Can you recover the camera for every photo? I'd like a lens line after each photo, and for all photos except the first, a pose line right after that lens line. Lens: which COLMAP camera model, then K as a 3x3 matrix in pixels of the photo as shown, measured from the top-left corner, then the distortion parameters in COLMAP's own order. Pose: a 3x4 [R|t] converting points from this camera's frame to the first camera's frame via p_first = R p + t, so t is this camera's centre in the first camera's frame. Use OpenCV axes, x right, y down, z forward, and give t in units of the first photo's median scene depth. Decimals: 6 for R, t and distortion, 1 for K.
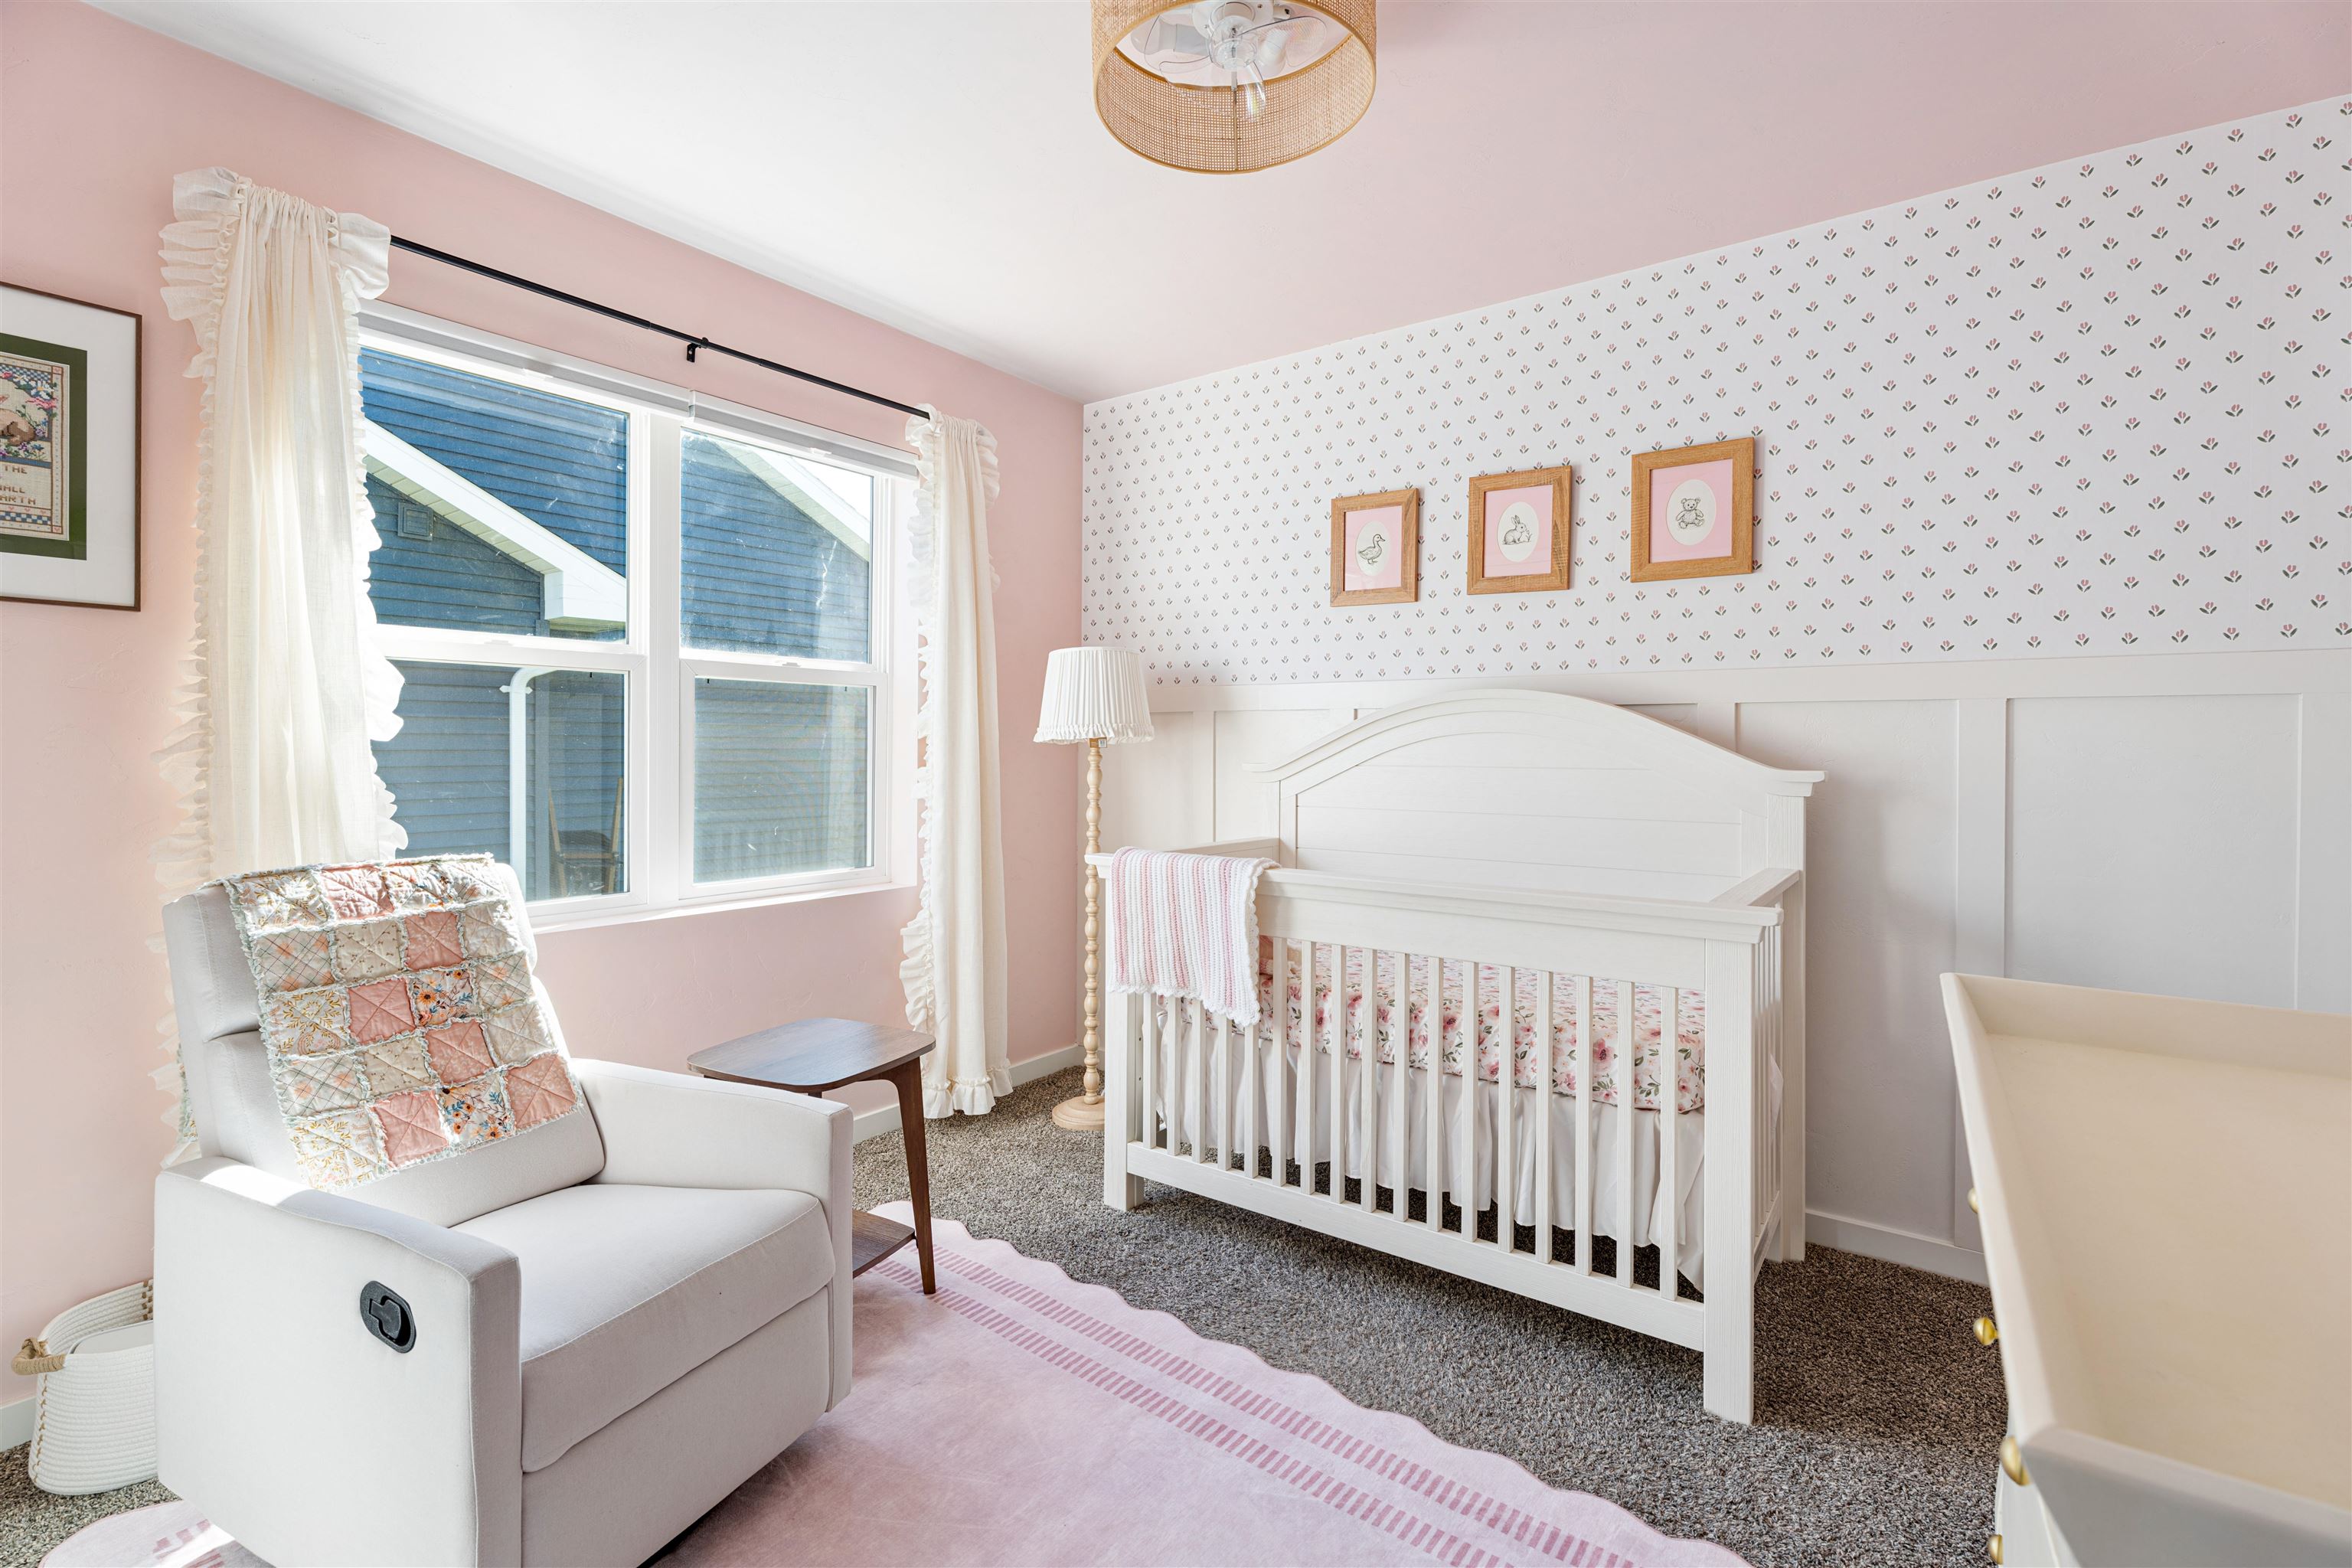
lens RADIAL K [[1056.4, 0, 1178.0], [0, 1056.4, 748.5], [0, 0, 1]] dist [0.000212, 0.000338]
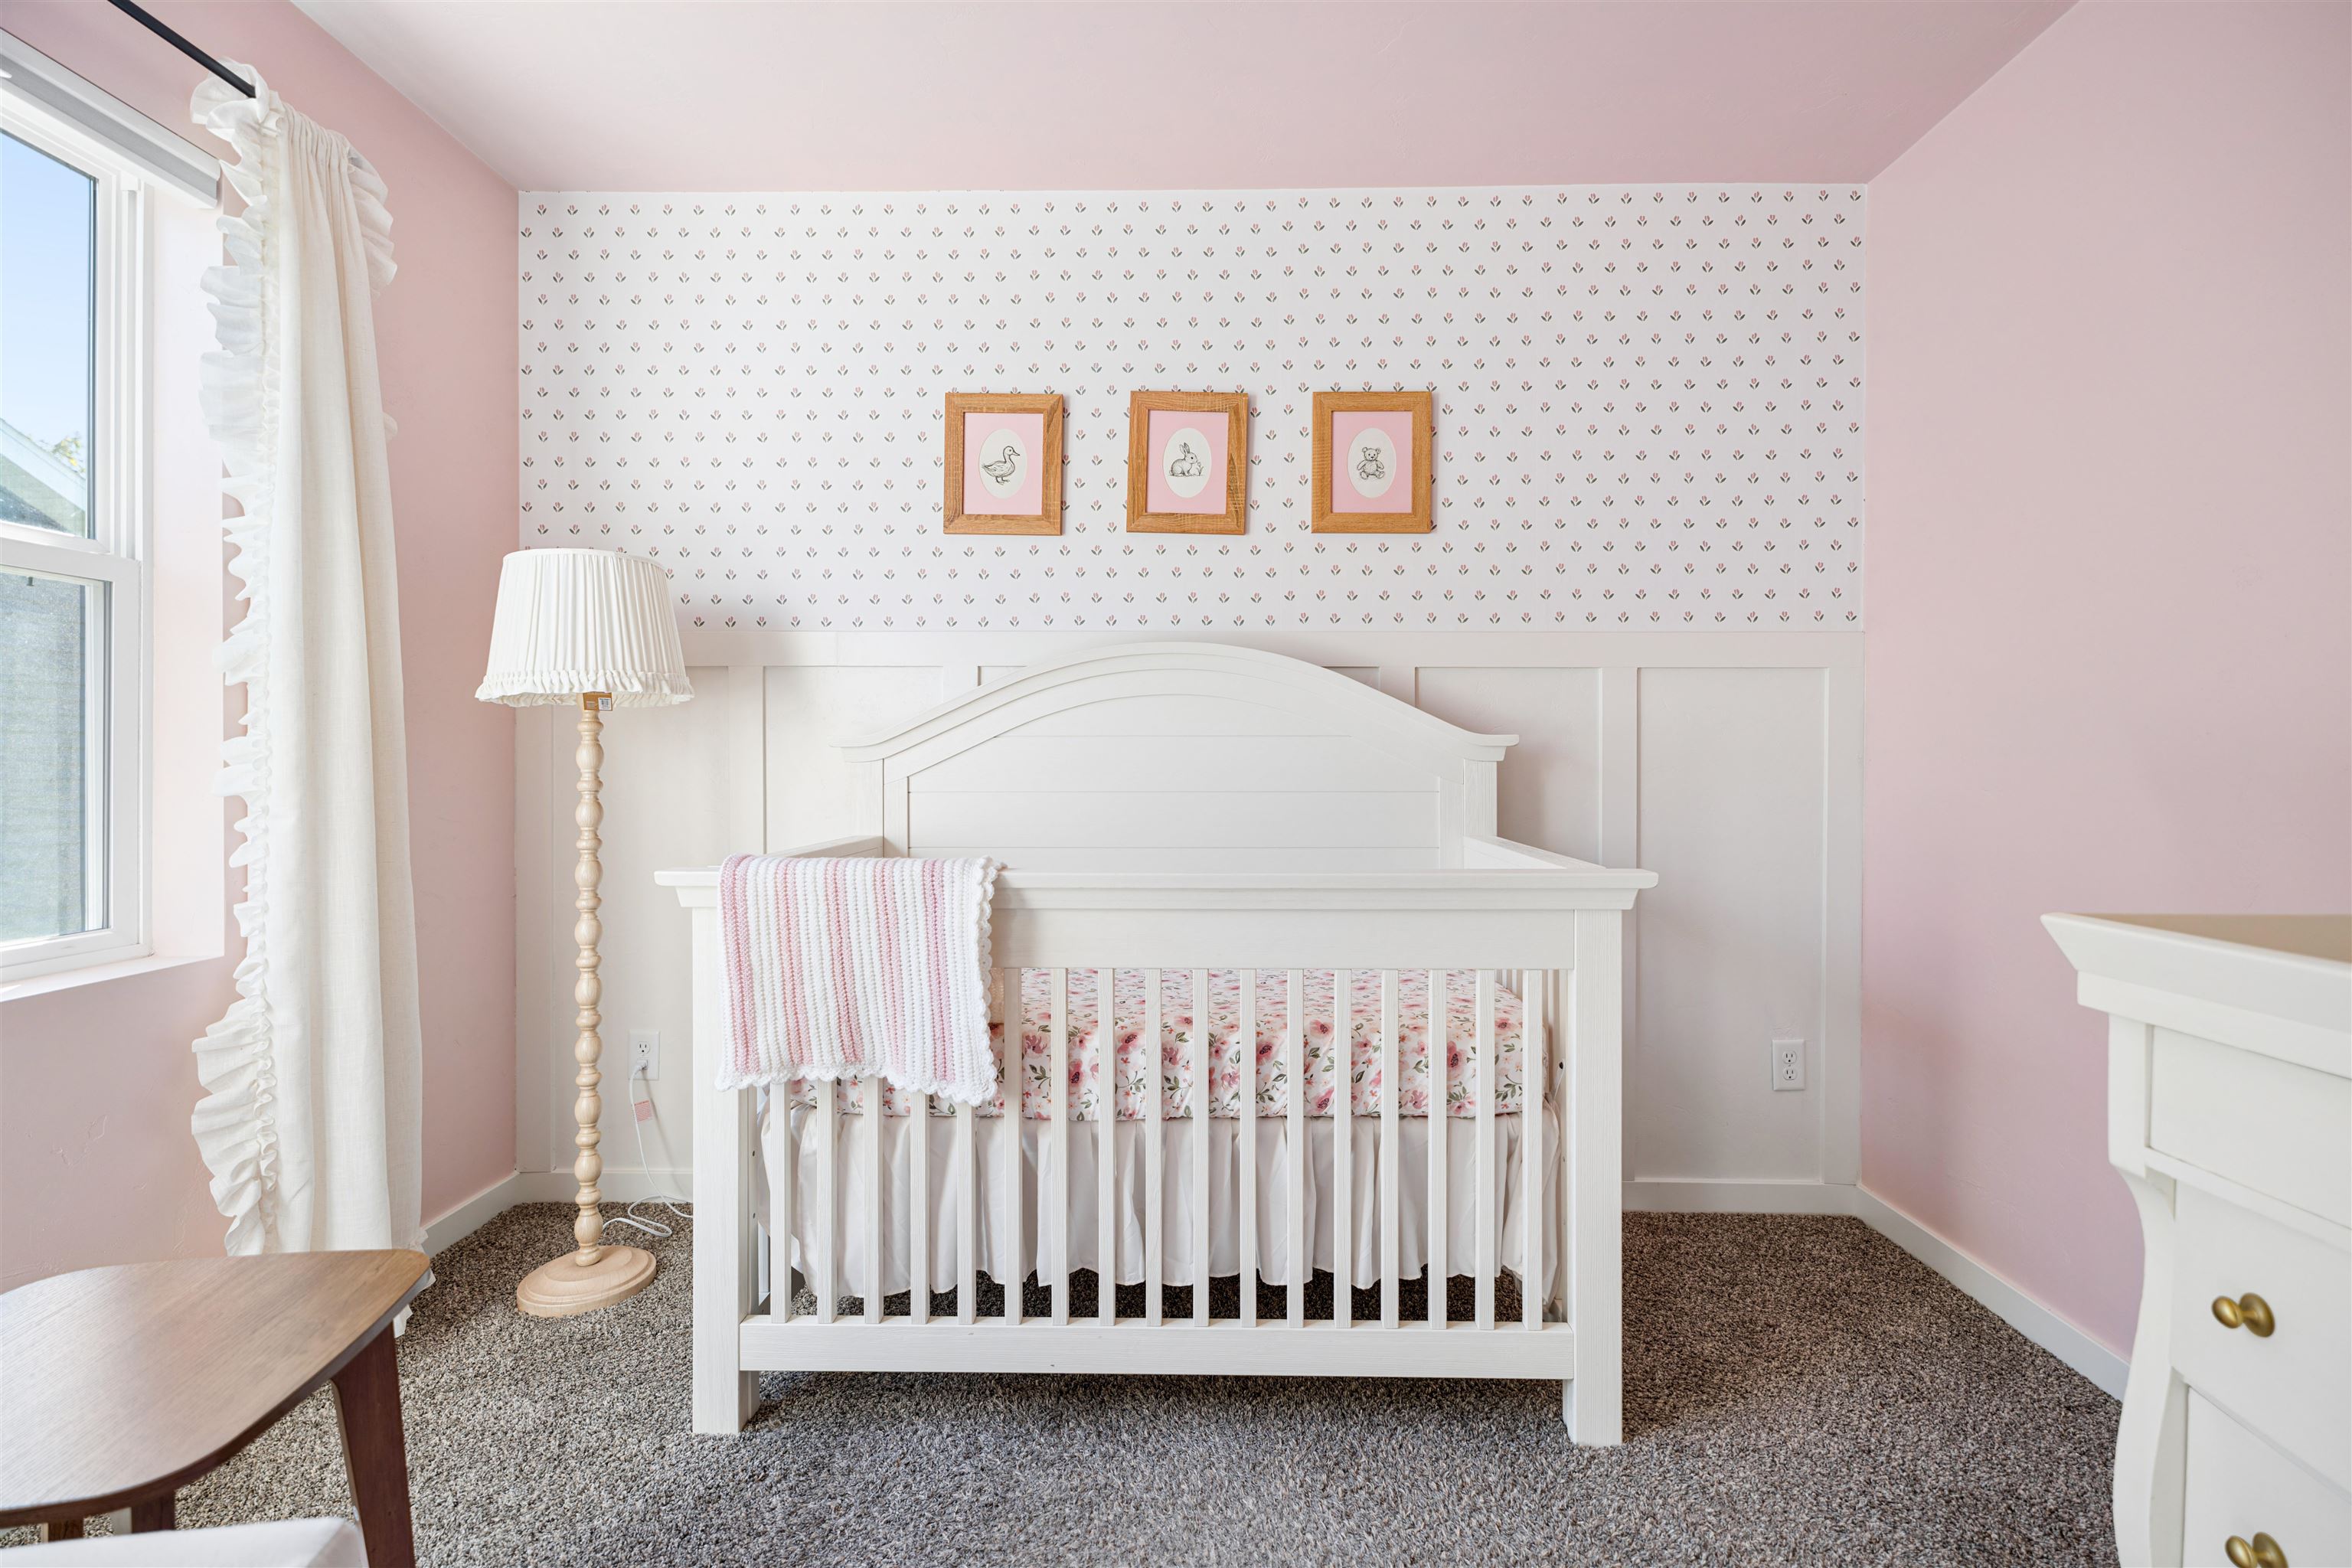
lens RADIAL K [[1043.1, 0, 1180.8], [0, 1043.1, 763.4], [0, 0, 1]] dist [0.001395, 0.000829]
pose [[0.816891, -0.008019, 0.576736, -0.179456], [0.005379, 0.999966, 0.006285, 0.034842], [-0.576766, -0.002032, 0.816907, 0.322827]]
